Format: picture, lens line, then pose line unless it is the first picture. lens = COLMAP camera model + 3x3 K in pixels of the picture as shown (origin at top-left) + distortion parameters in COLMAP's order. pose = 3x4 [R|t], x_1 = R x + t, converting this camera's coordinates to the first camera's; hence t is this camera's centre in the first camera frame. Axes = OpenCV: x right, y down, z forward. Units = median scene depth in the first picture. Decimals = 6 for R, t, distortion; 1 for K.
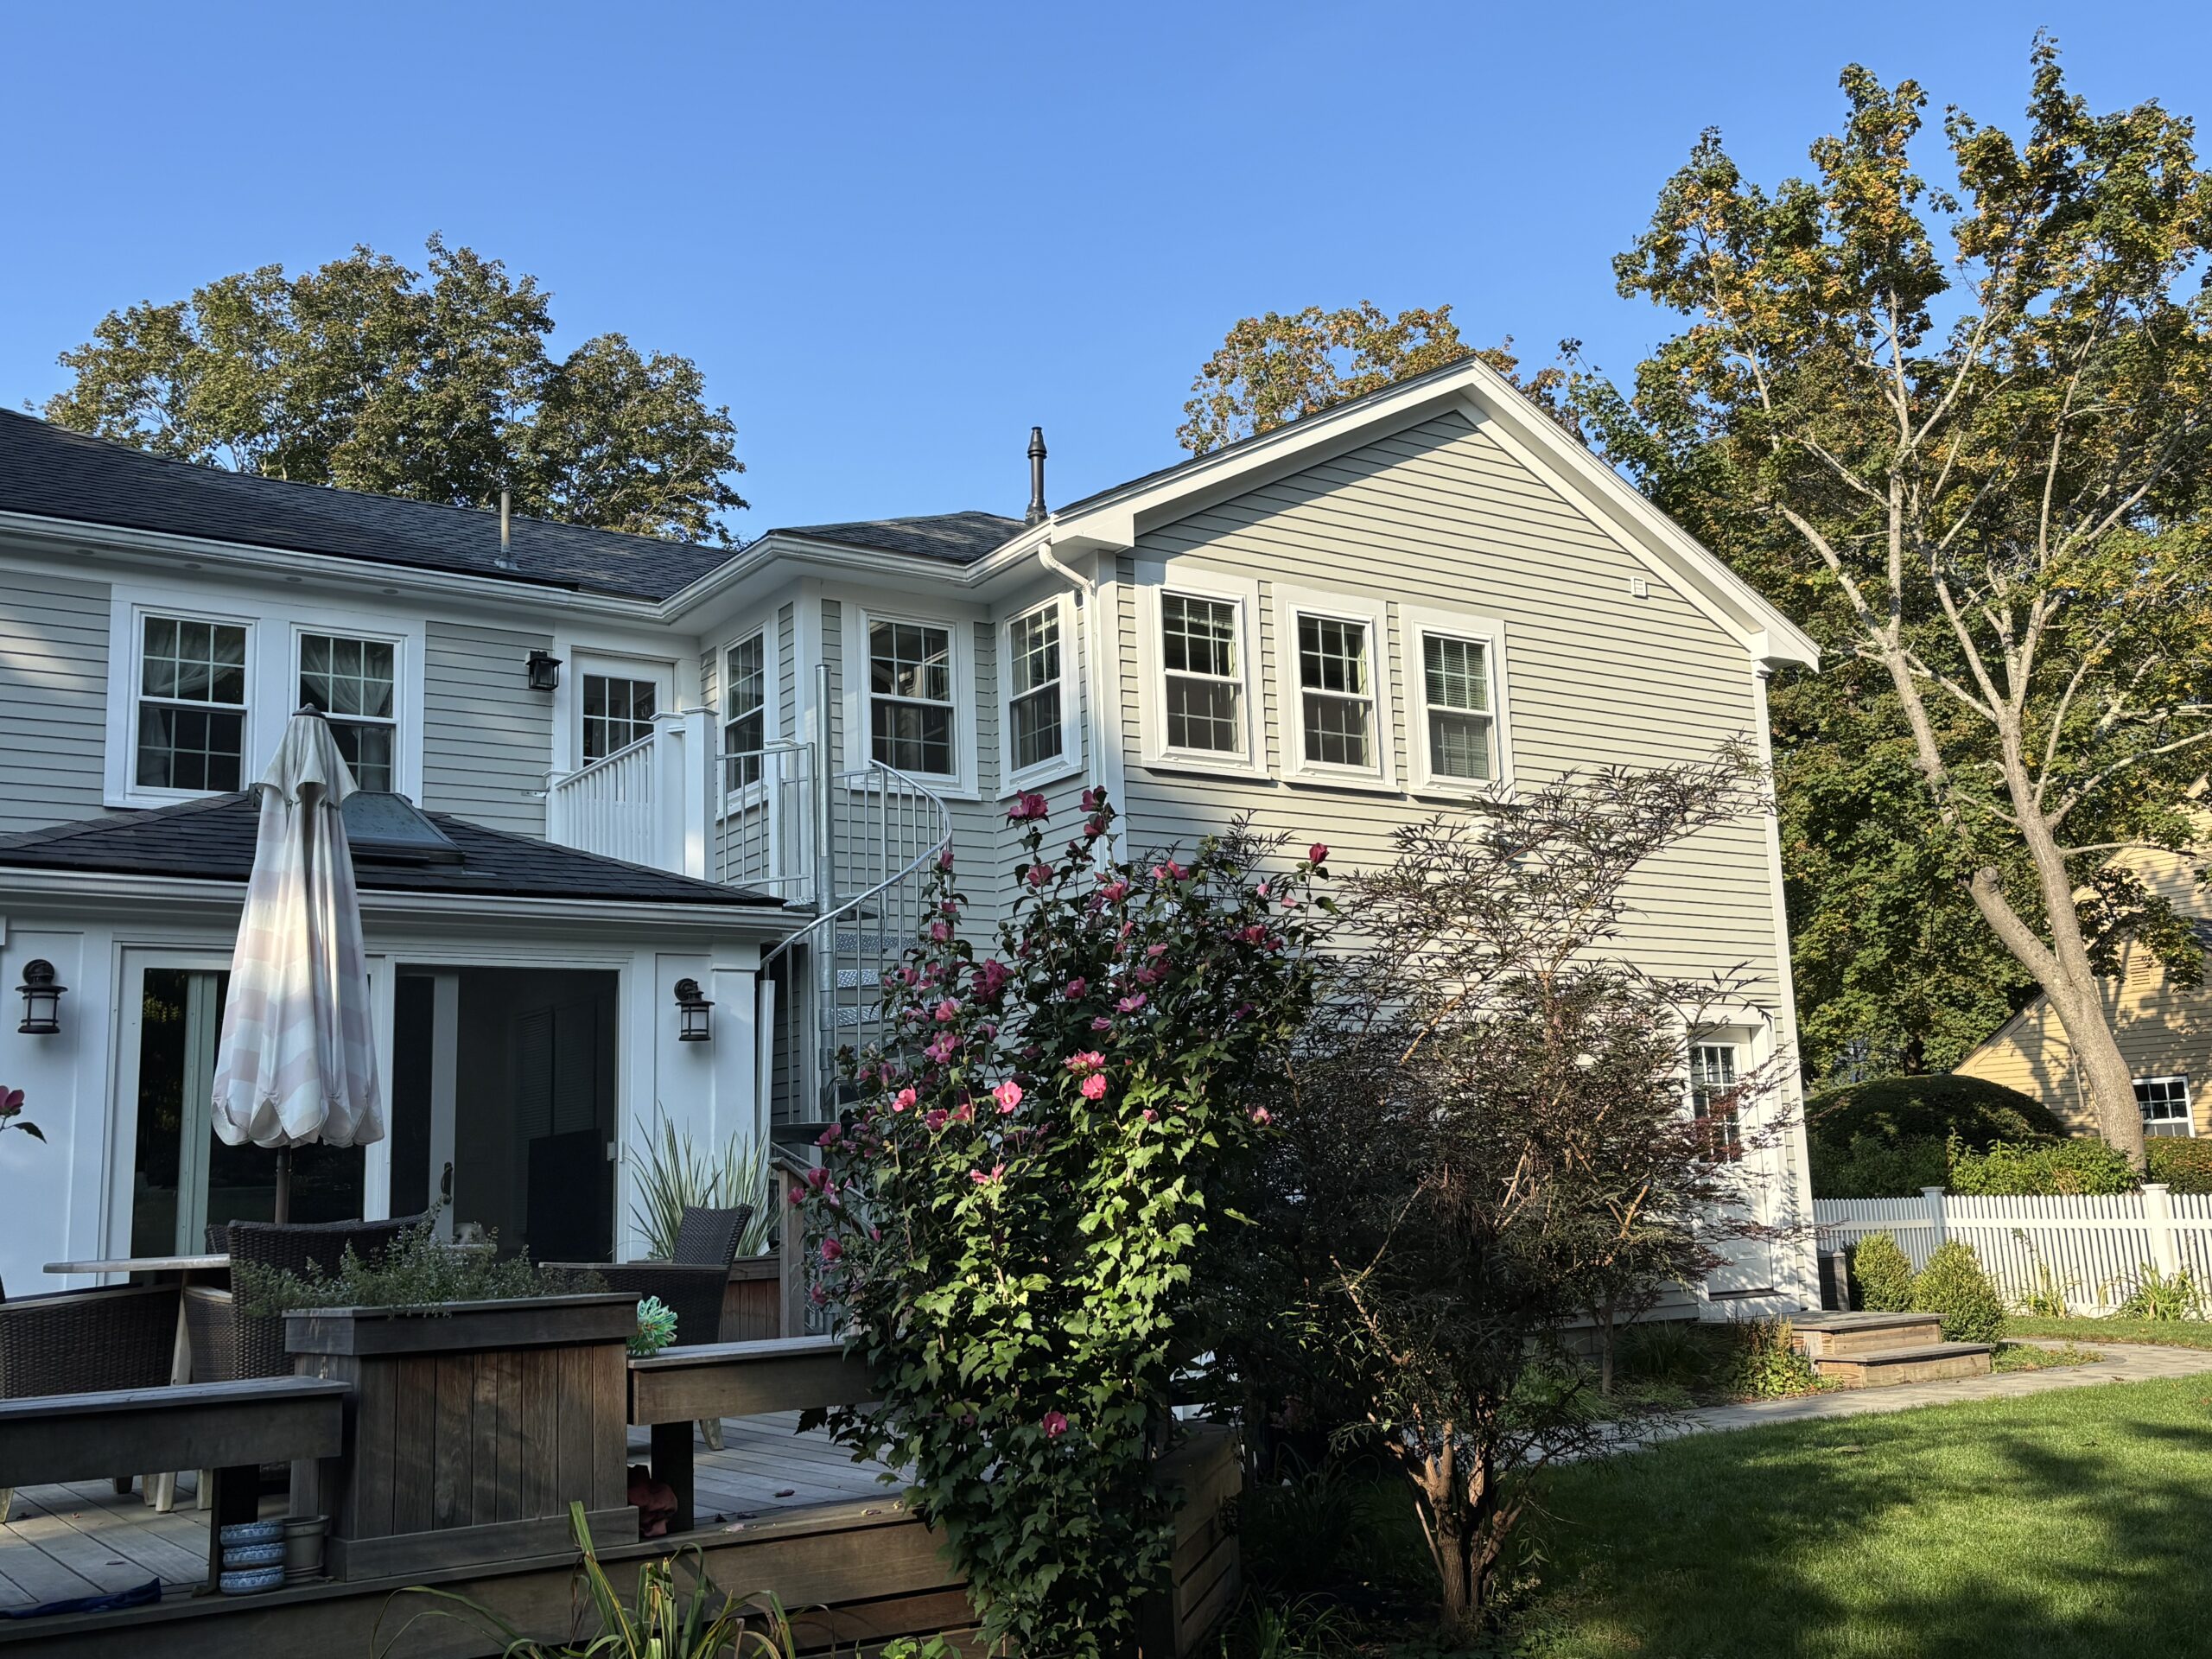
lens RADIAL K [[2124.1, 0, 1106.2], [0, 2124.1, 826.7], [0, 0, 1]] dist [0.002036, 0.000000]
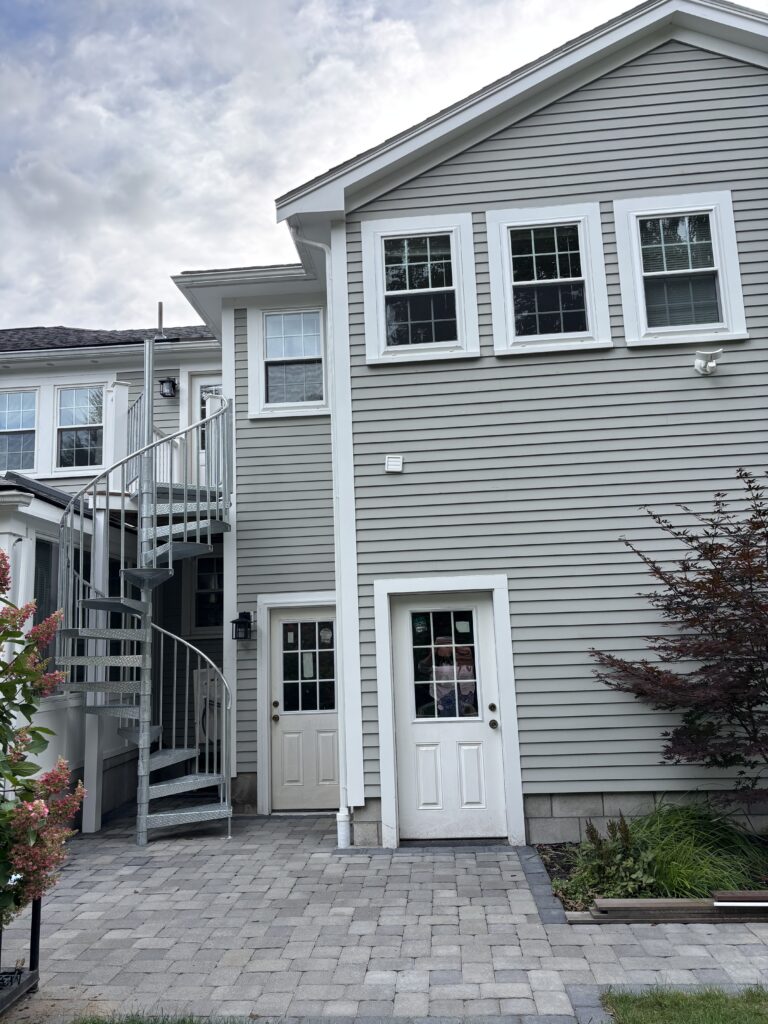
lens RADIAL K [[770.3, 0, 383.6], [0, 770.3, 513.4], [0, 0, 1]] dist [0.001312, 0.002041]
pose [[0.784072, -0.100185, -0.612531, 0.304152], [0.116283, 0.993123, -0.013586, 0.072558], [0.609679, -0.060574, 0.790330, 0.562727]]
